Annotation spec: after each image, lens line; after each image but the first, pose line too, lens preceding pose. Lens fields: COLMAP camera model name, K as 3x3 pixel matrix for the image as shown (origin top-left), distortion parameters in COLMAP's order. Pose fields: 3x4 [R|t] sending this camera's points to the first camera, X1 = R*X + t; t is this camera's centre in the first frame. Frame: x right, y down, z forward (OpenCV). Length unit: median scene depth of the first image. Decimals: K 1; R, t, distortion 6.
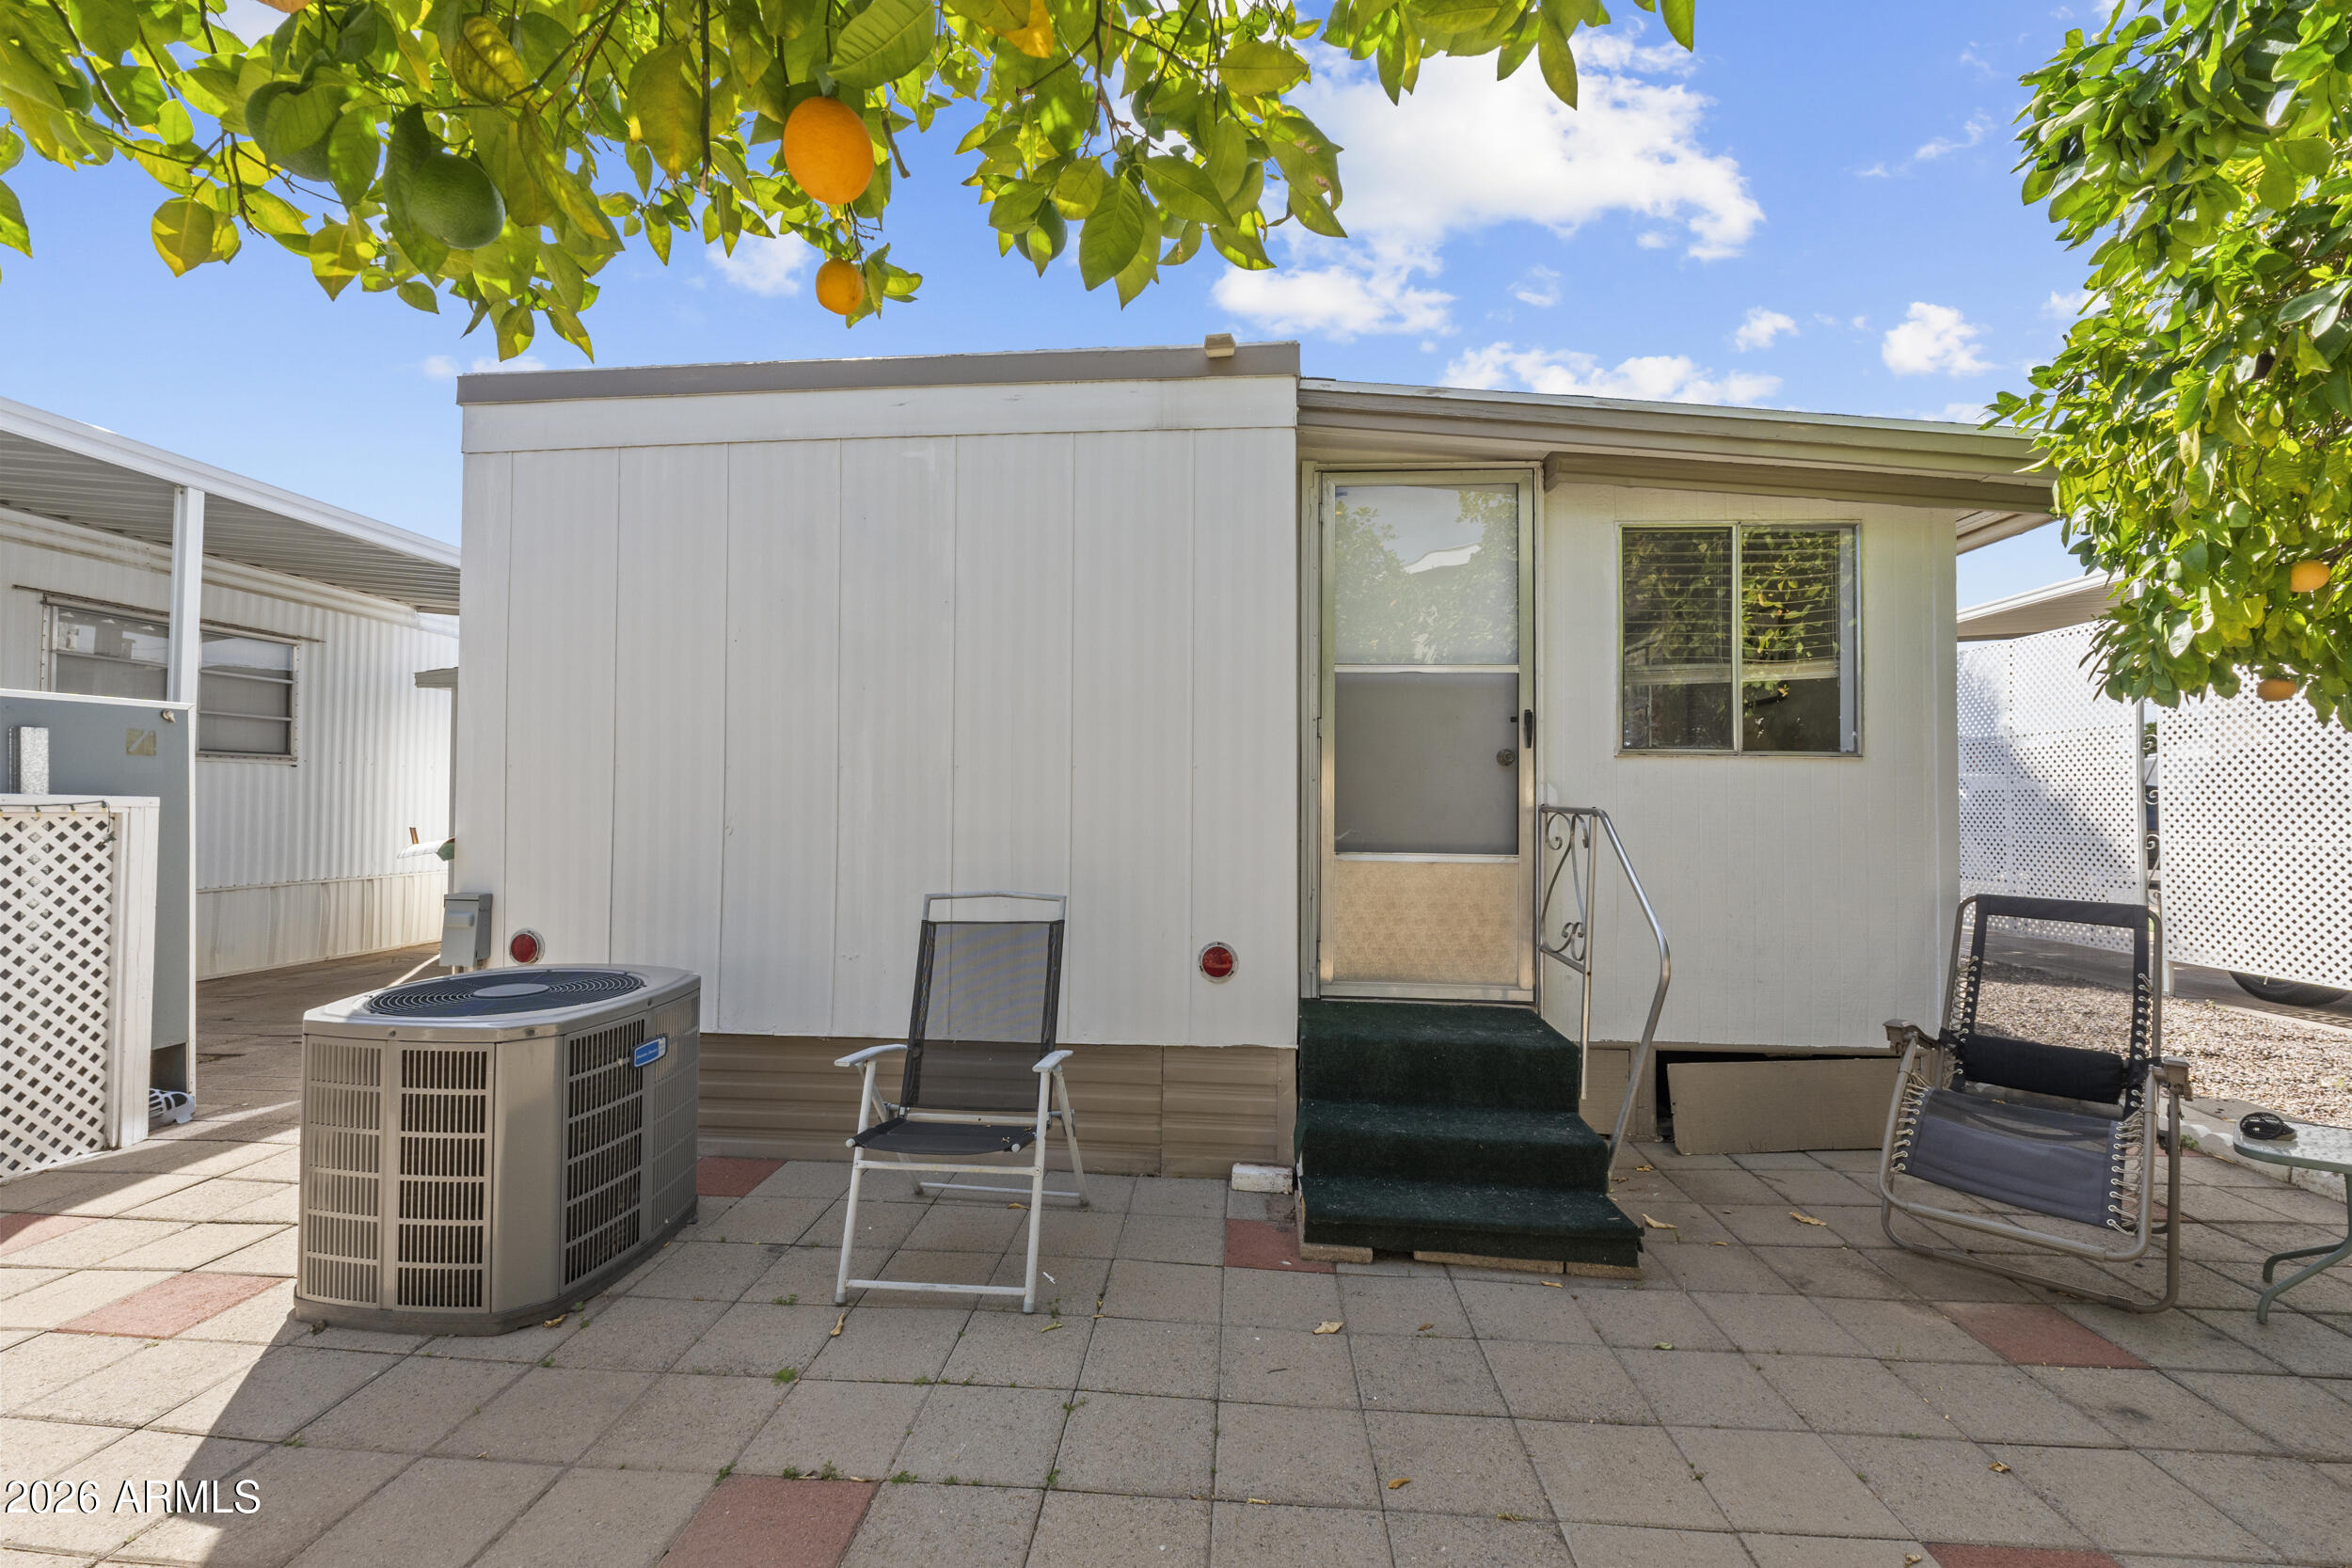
lens RADIAL K [[995.7, 0, 1163.9], [0, 995.7, 762.0], [0, 0, 1]] dist [-0.008505, -0.000051]
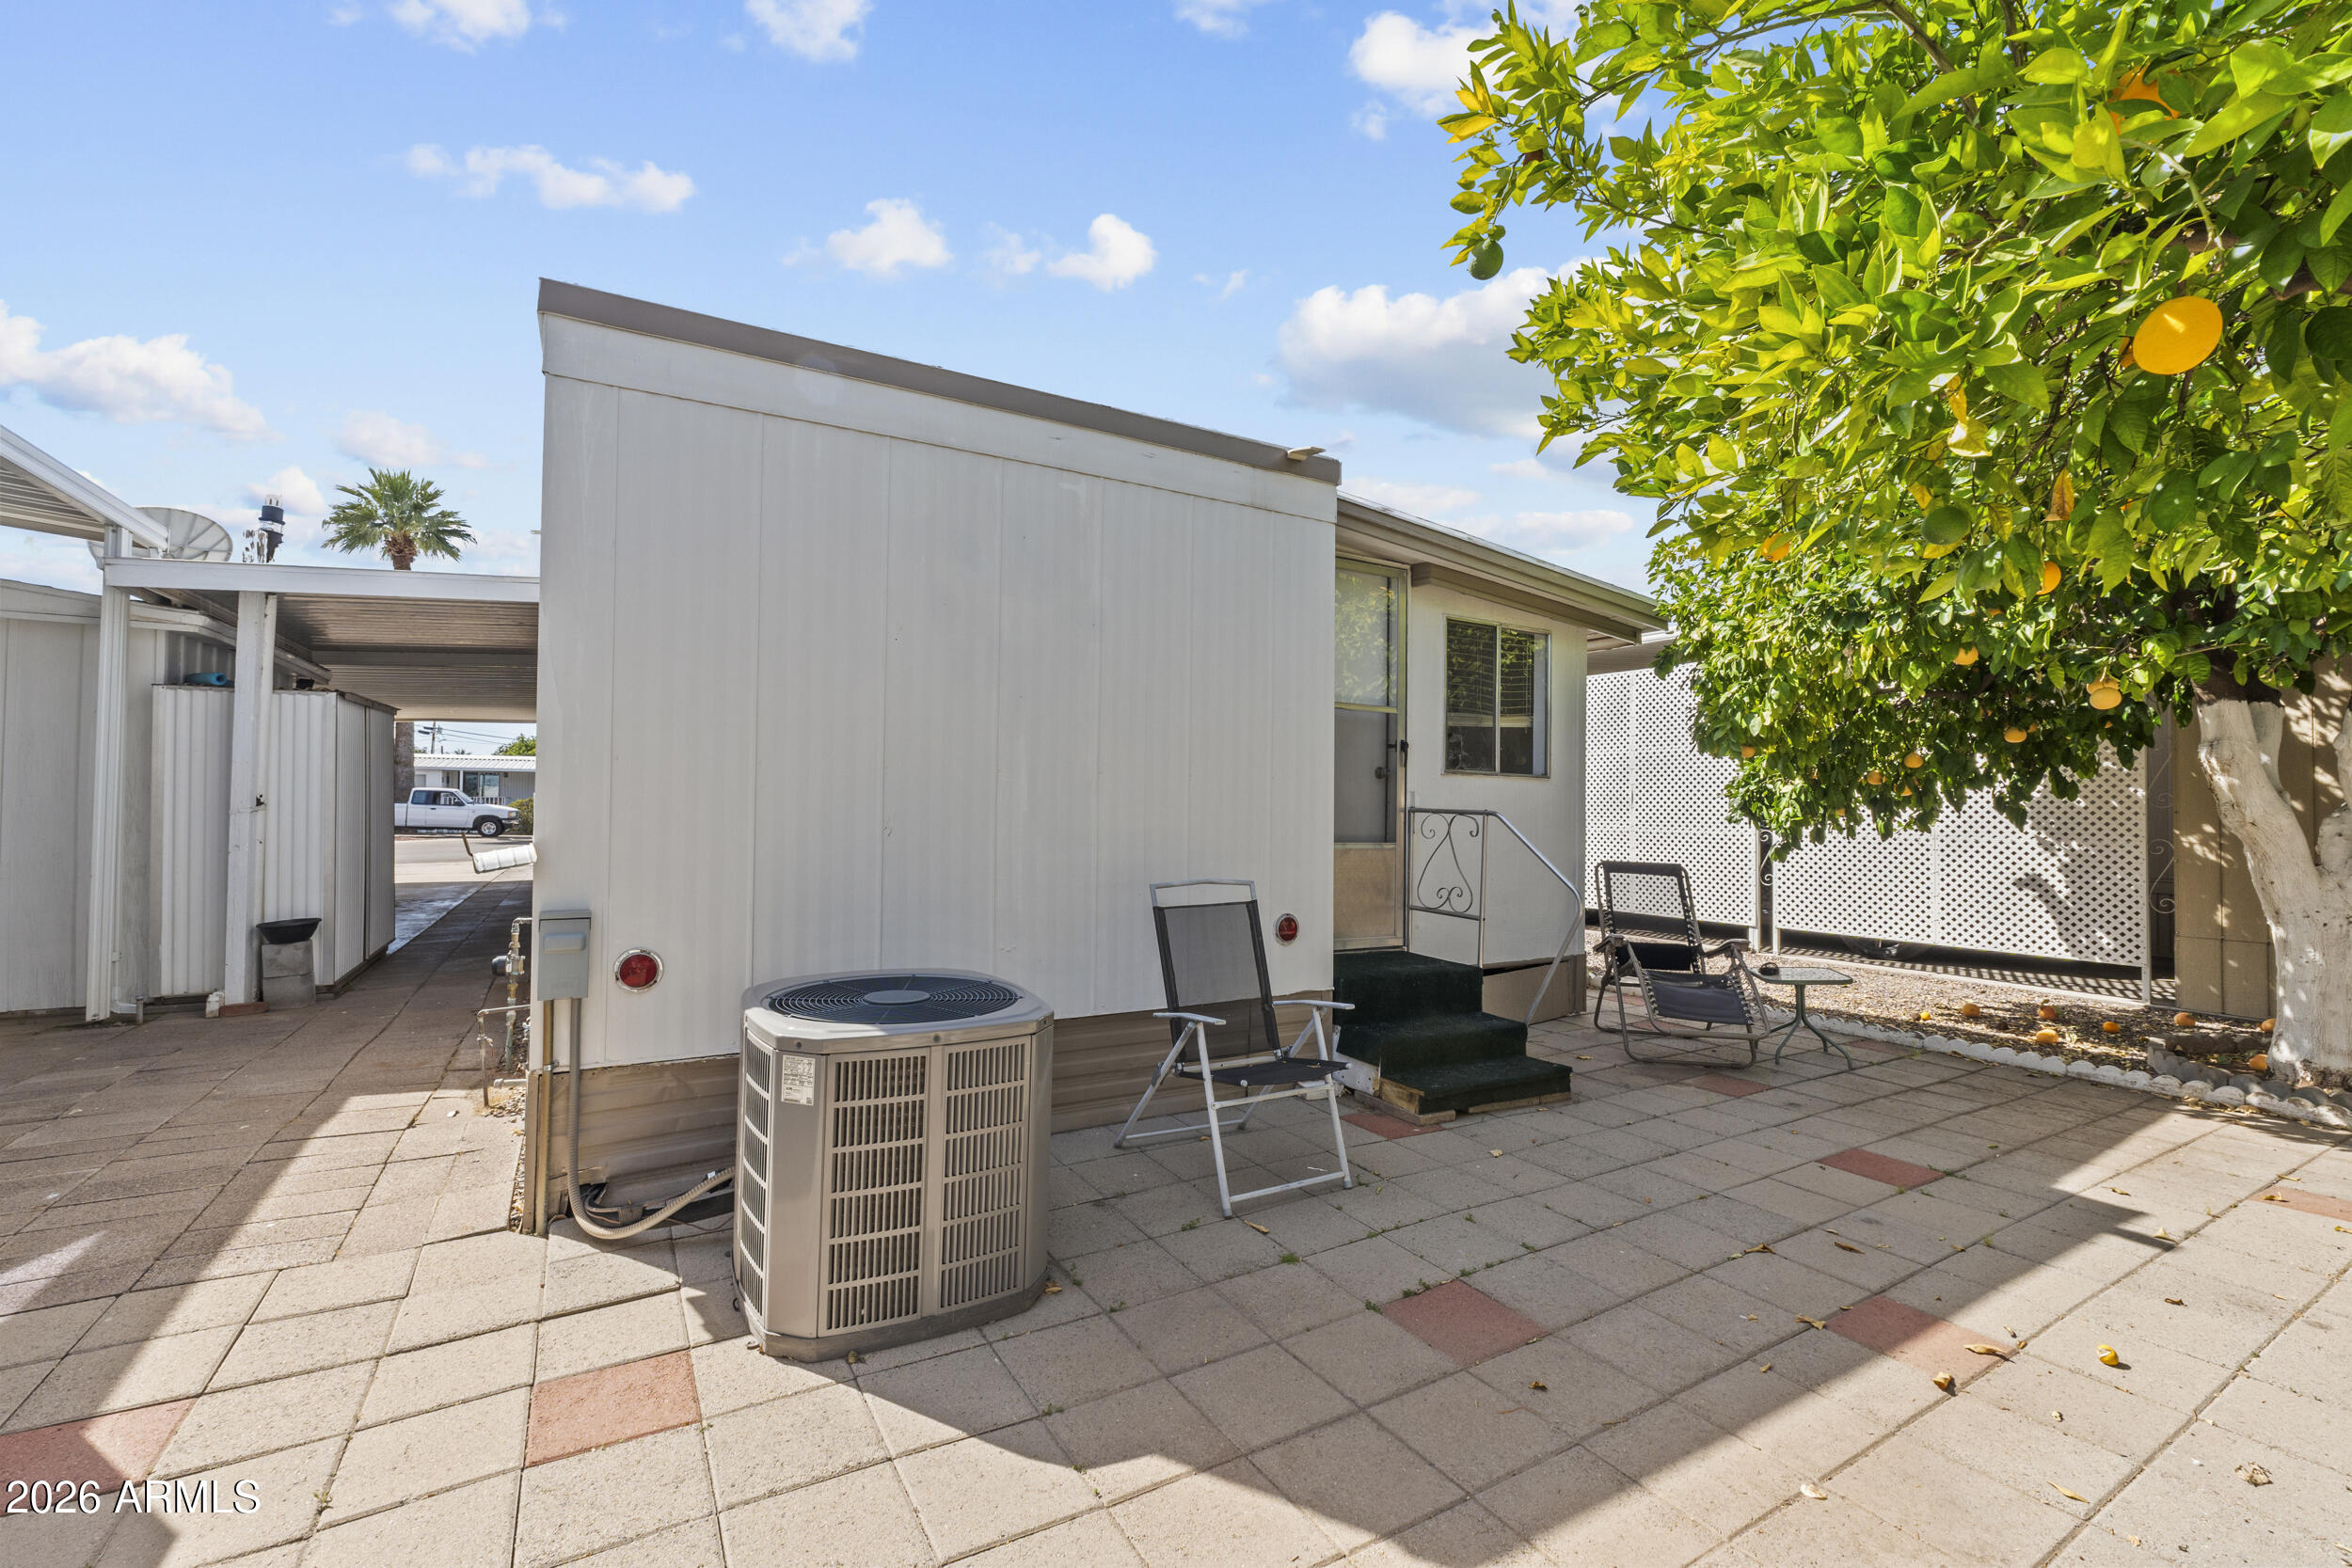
lens RADIAL K [[995.7, 0, 1163.9], [0, 995.7, 762.0], [0, 0, 1]] dist [-0.008505, -0.000051]
pose [[0.818437, 0.029144, 0.573857, -0.909903], [-0.032736, 0.999456, -0.004069, -0.005739], [-0.573663, -0.015456, 0.818945, 0.041444]]
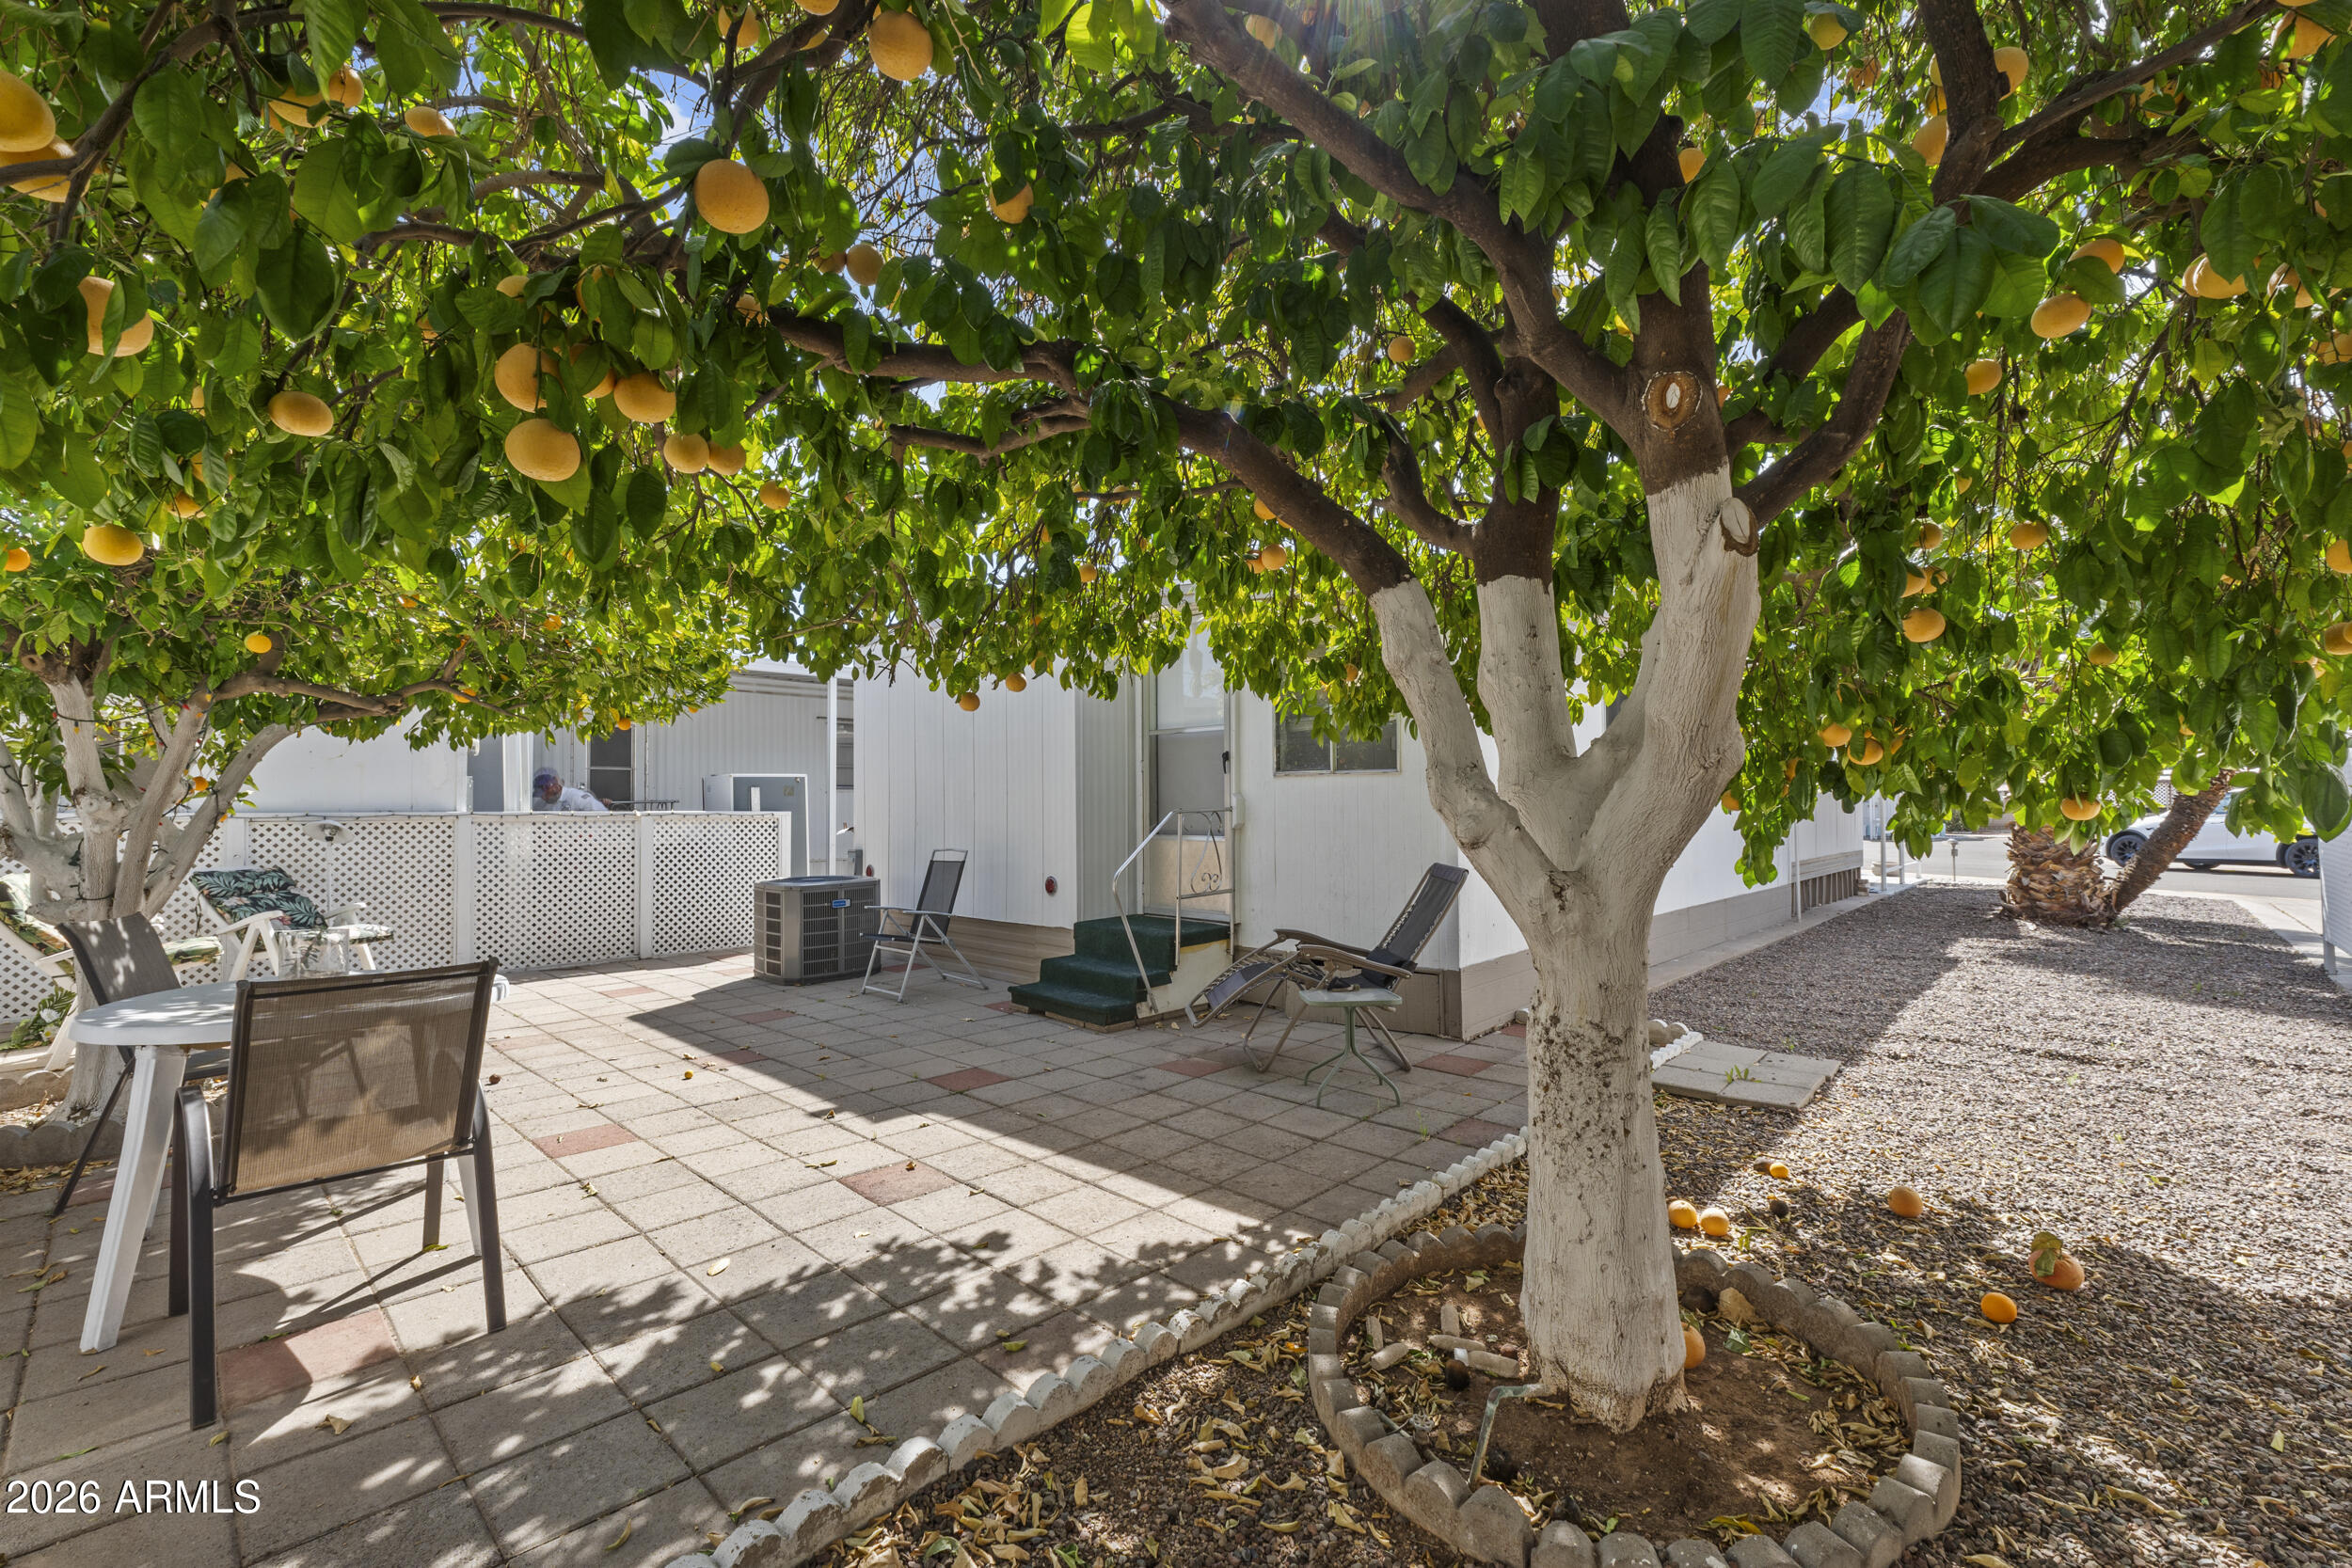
lens RADIAL K [[995.7, 0, 1163.9], [0, 995.7, 762.0], [0, 0, 1]] dist [-0.008505, -0.000051]
pose [[0.772311, -0.042998, -0.633788, 1.709370], [0.042724, 0.998963, -0.015711, -0.015133], [0.633807, -0.014944, 0.773347, -0.489709]]
